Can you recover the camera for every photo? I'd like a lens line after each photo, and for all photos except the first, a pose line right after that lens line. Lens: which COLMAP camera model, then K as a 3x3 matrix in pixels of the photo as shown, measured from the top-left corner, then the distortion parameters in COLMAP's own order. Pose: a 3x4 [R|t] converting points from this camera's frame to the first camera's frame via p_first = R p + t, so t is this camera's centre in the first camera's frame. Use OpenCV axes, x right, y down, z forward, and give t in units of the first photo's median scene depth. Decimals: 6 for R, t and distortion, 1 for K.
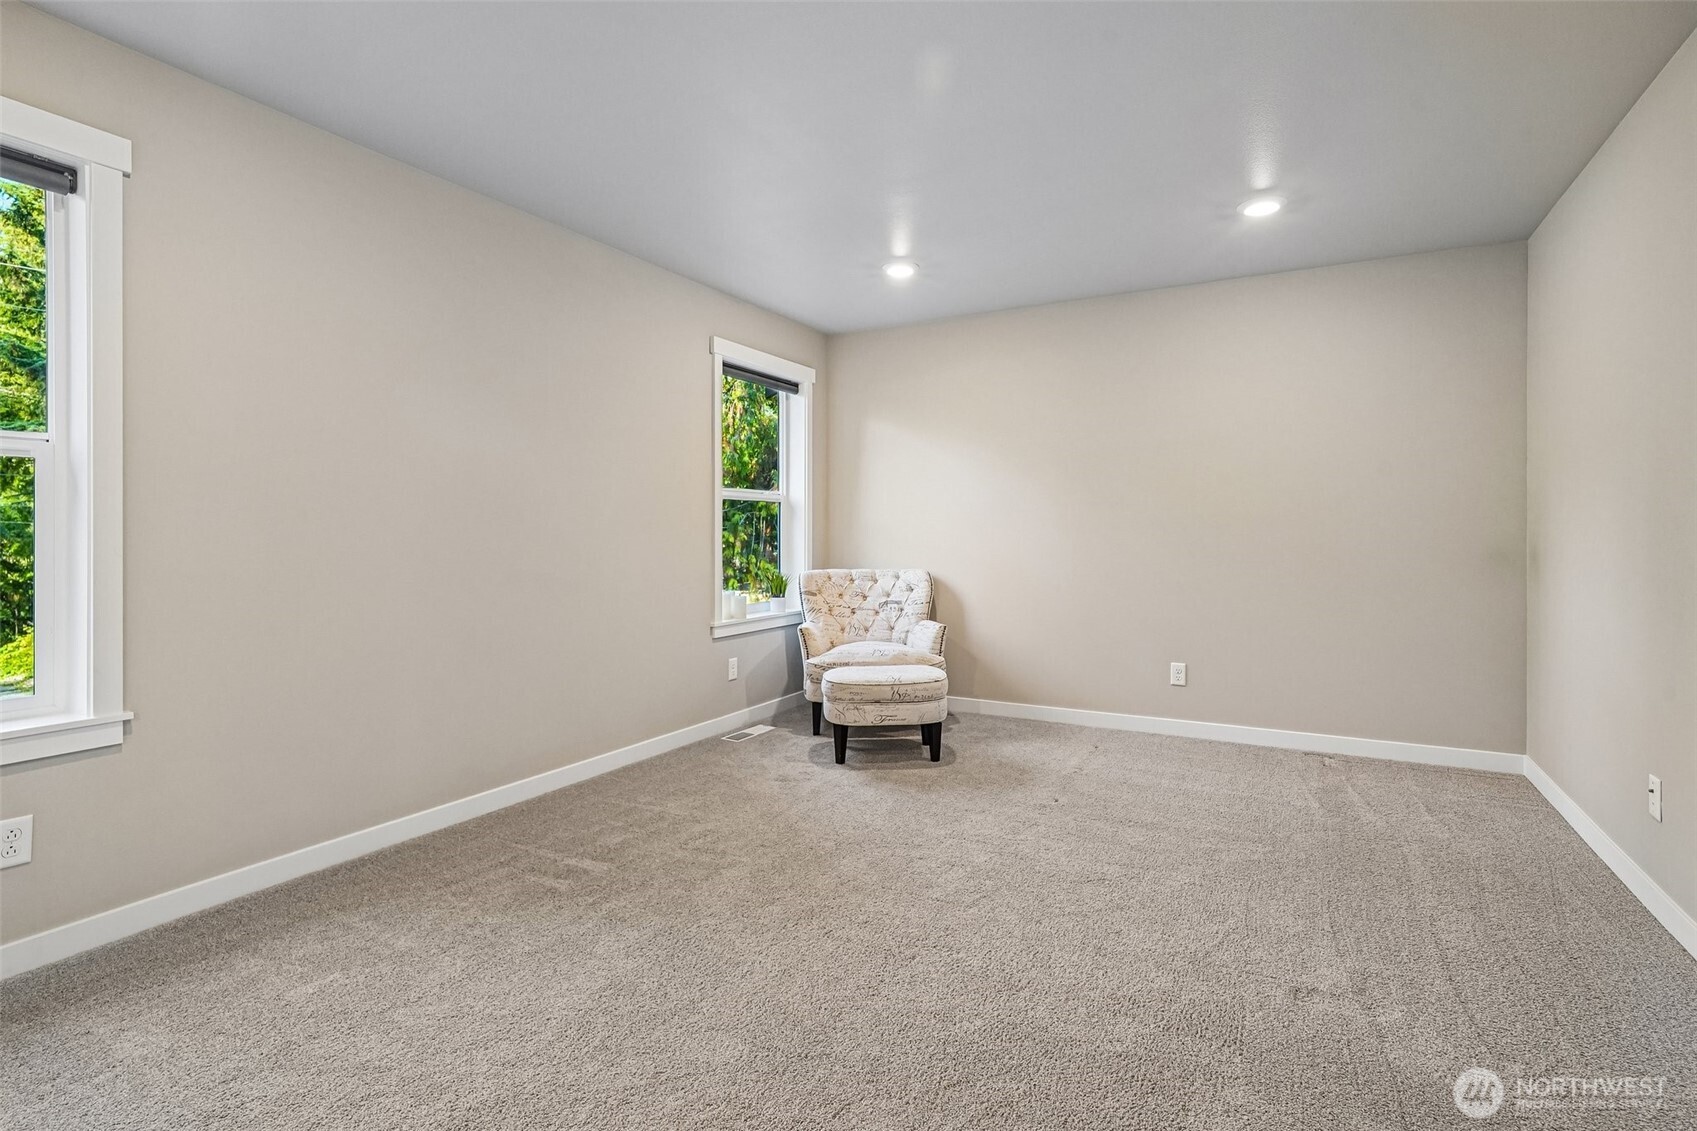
lens RADIAL K [[810.8, 0, 865.7], [0, 810.8, 549.1], [0, 0, 1]] dist [-0.002692, 0.001035]
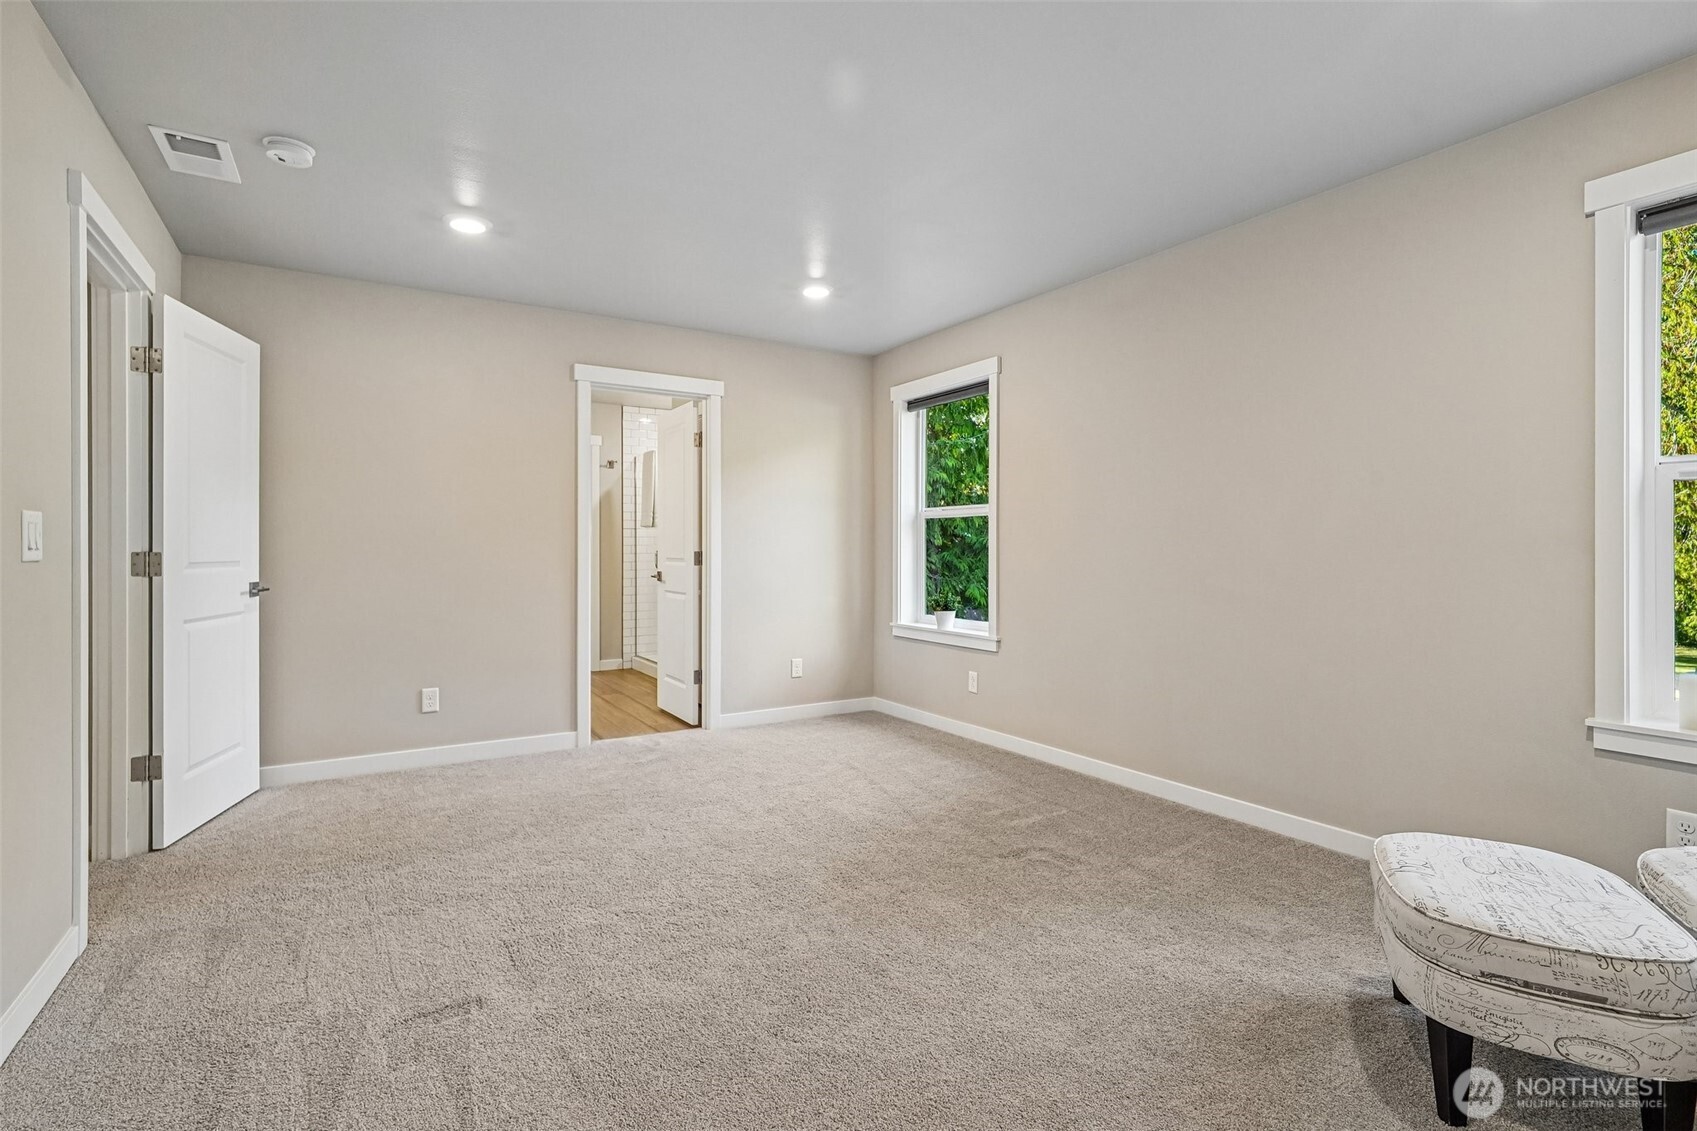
lens RADIAL K [[810.8, 0, 865.7], [0, 810.8, 549.1], [0, 0, 1]] dist [-0.002692, 0.001035]
pose [[-0.477015, -0.004254, -0.878885, 0.843845], [-0.026460, 0.999605, 0.009523, -0.023514], [0.878497, 0.027798, -0.476939, 1.356254]]
